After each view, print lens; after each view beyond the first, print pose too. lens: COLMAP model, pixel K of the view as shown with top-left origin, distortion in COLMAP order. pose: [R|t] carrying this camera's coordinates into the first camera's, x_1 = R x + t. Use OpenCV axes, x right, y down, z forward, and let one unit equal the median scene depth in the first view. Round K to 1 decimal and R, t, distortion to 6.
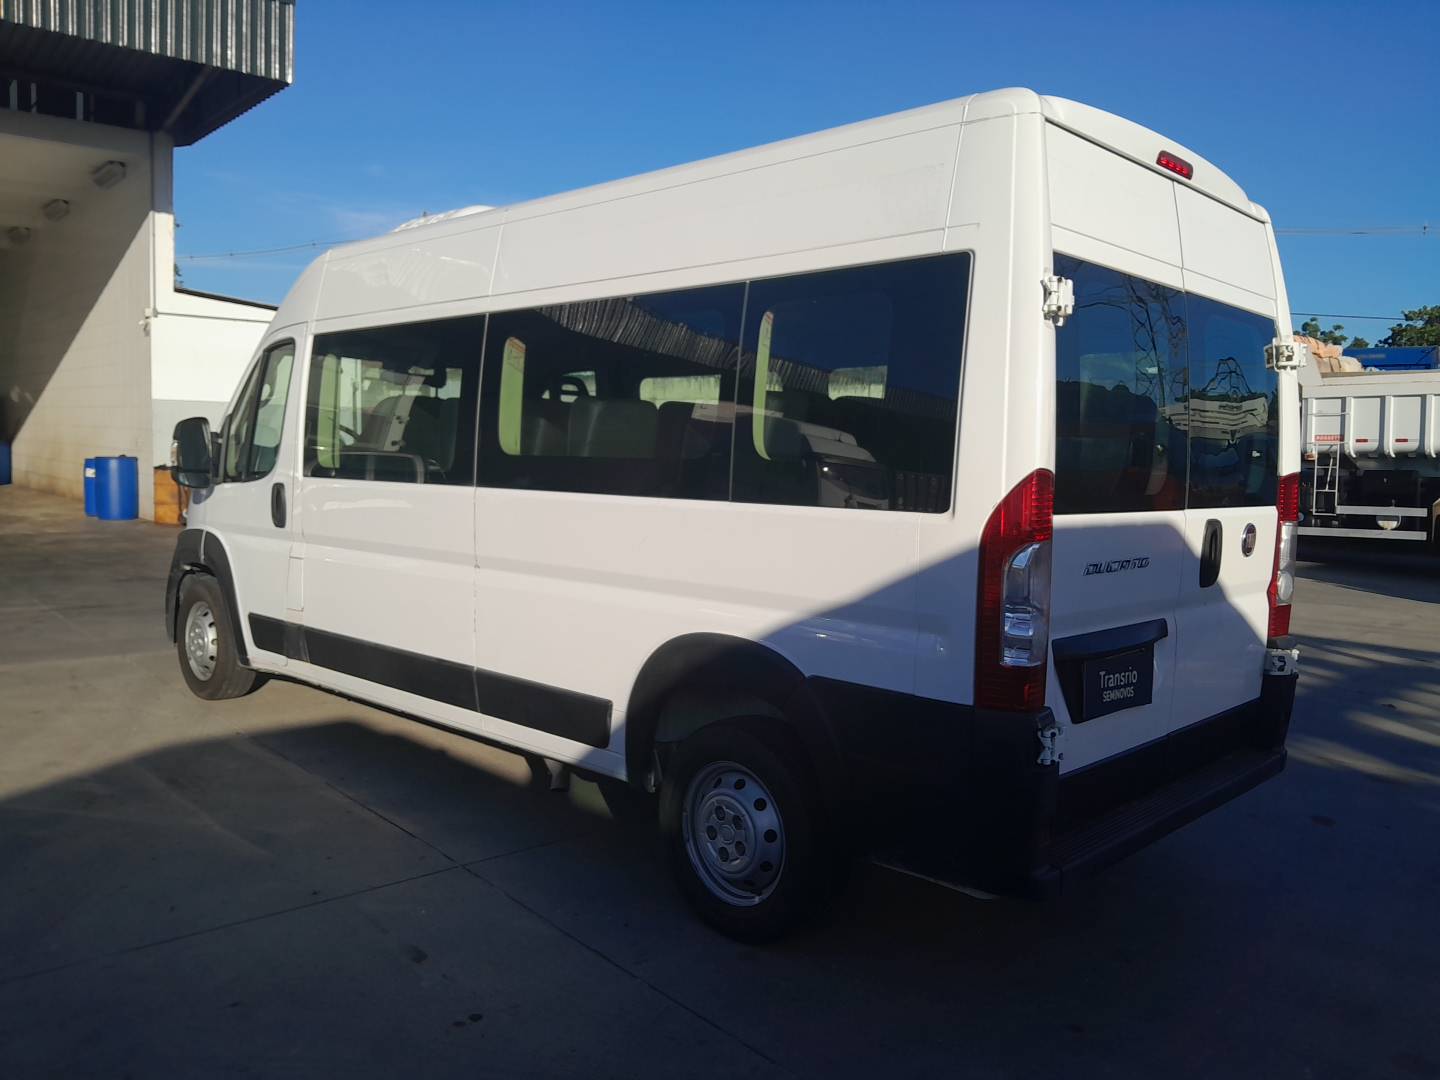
lens RADIAL K [[1145.4, 0, 723.5], [0, 1145.4, 548.3], [0, 0, 1]] dist [-0.008926, -0.009859]
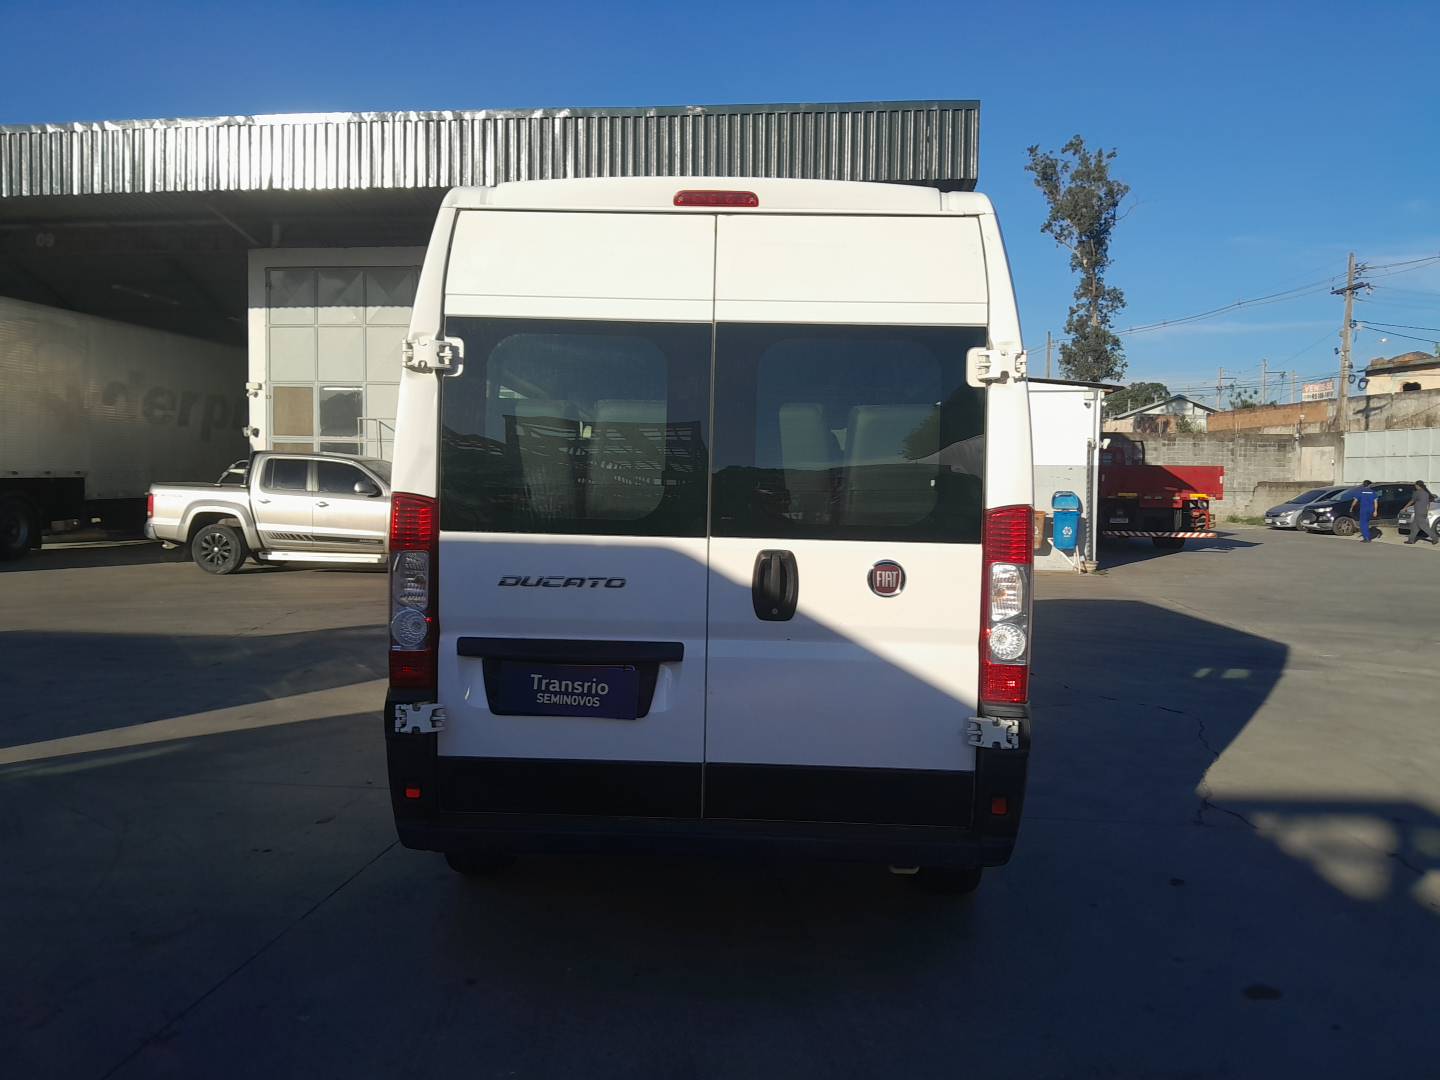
lens RADIAL K [[1063.0, 0, 719.7], [0, 1063.0, 532.0], [0, 0, 1]] dist [0.064734, -0.001734]
pose [[0.674567, 0.017943, -0.737996, 1.108283], [-0.065419, 0.997224, -0.035551, -0.005593], [0.735309, 0.072261, 0.673868, 0.380492]]
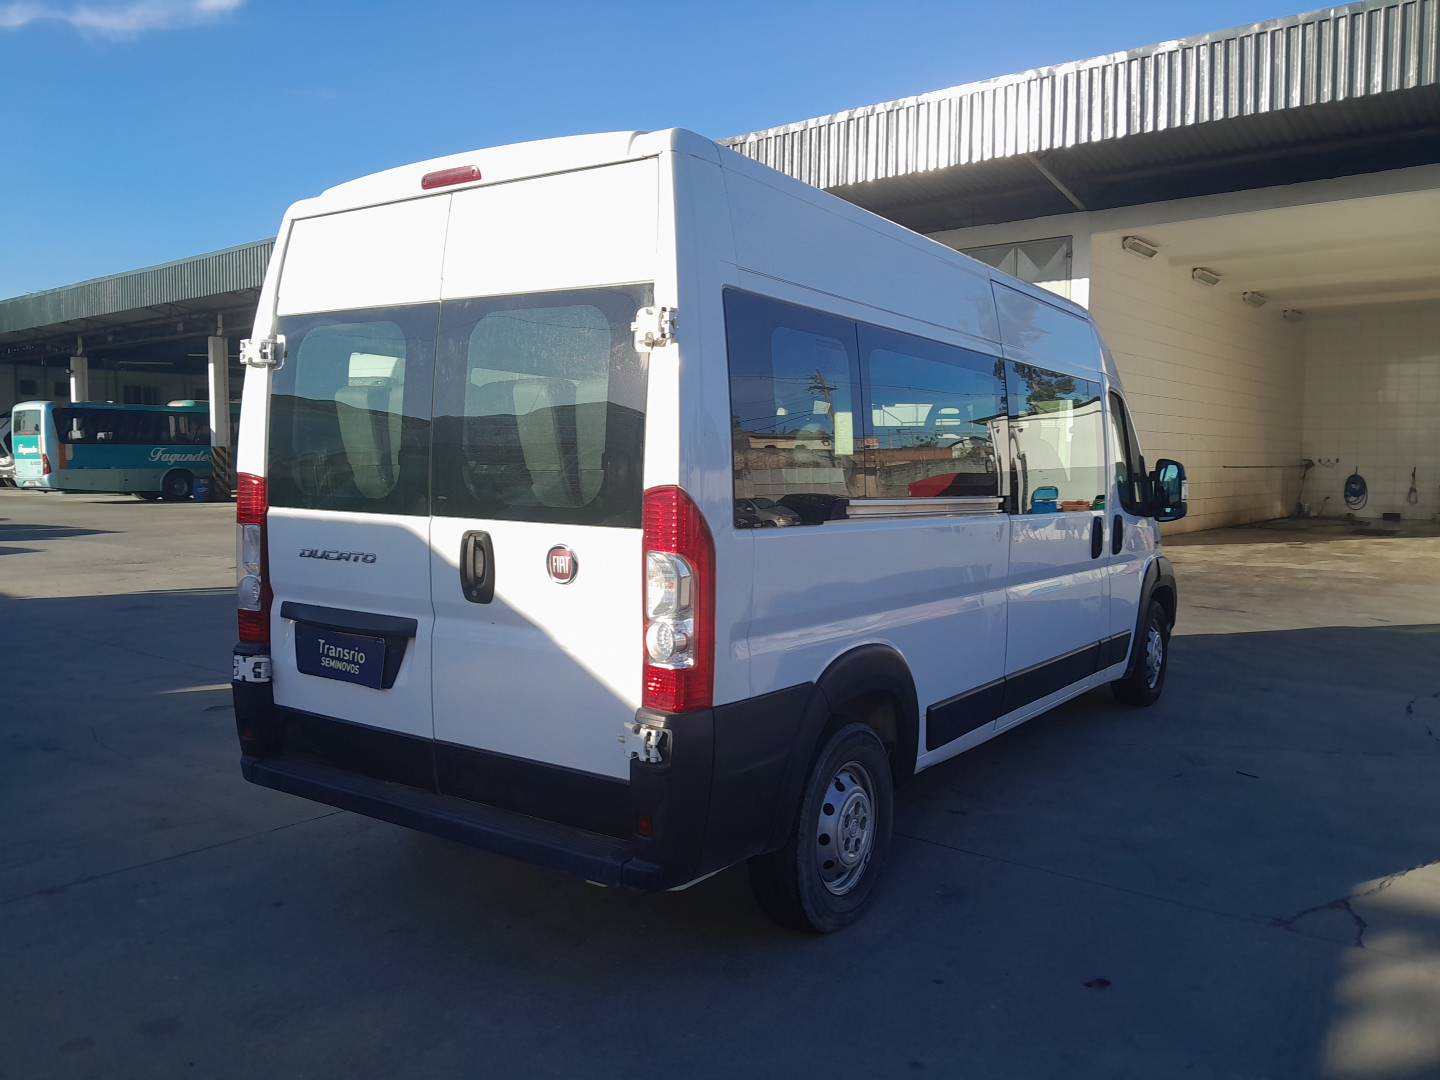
lens RADIAL K [[1145.4, 0, 723.5], [0, 1145.4, 548.3], [0, 0, 1]] dist [-0.008926, -0.009859]
pose [[0.171450, 0.050756, -0.983884, 1.456132], [-0.093129, 0.995035, 0.035103, -0.065760], [0.980781, 0.085610, 0.175326, 1.088820]]
